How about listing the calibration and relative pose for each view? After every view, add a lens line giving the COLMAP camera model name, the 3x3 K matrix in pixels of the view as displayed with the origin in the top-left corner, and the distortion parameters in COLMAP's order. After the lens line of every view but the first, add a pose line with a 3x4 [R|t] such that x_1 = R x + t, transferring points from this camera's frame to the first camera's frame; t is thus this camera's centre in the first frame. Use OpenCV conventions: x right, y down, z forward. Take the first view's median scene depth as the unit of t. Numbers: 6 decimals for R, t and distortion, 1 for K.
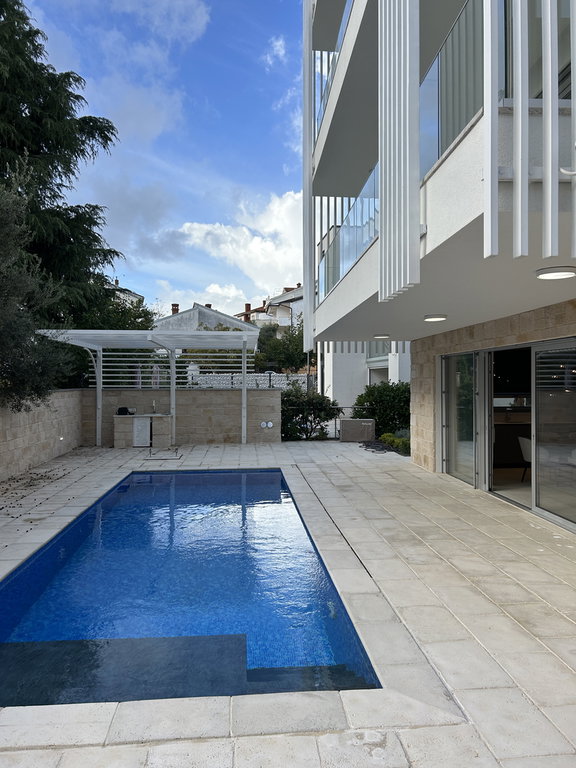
lens RADIAL K [[569.9, 0, 288.0], [0, 569.9, 384.0], [0, 0, 1]] dist [0.063549, -0.074133]
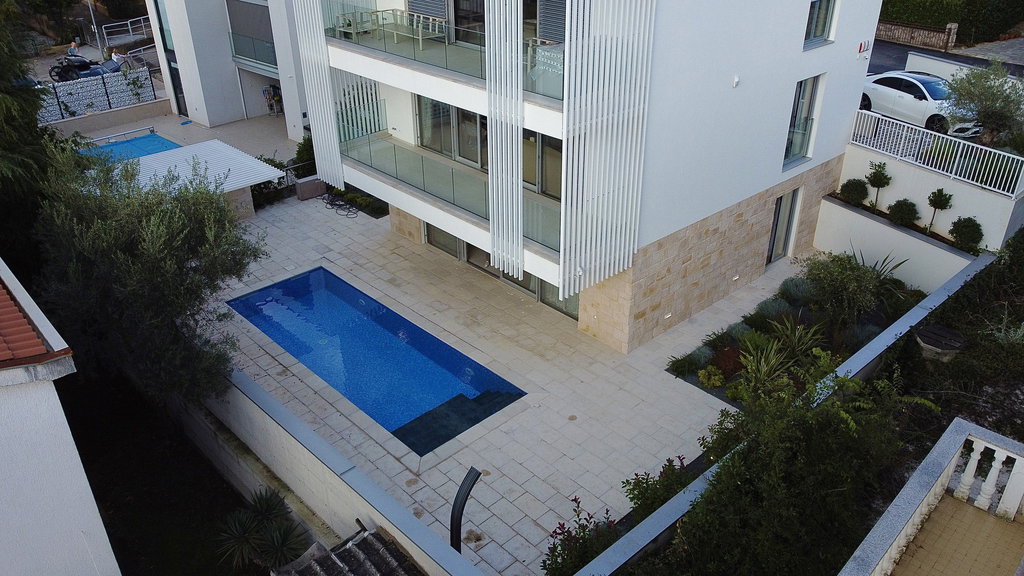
lens RADIAL K [[776.2, 0, 512.0], [0, 776.2, 288.0], [0, 0, 1]] dist [0.005822, -0.006274]
pose [[0.777560, -0.309160, 0.547558, -1.945890], [0.008431, 0.875835, 0.482538, -1.978940], [-0.628752, -0.370585, 0.683621, -1.682029]]
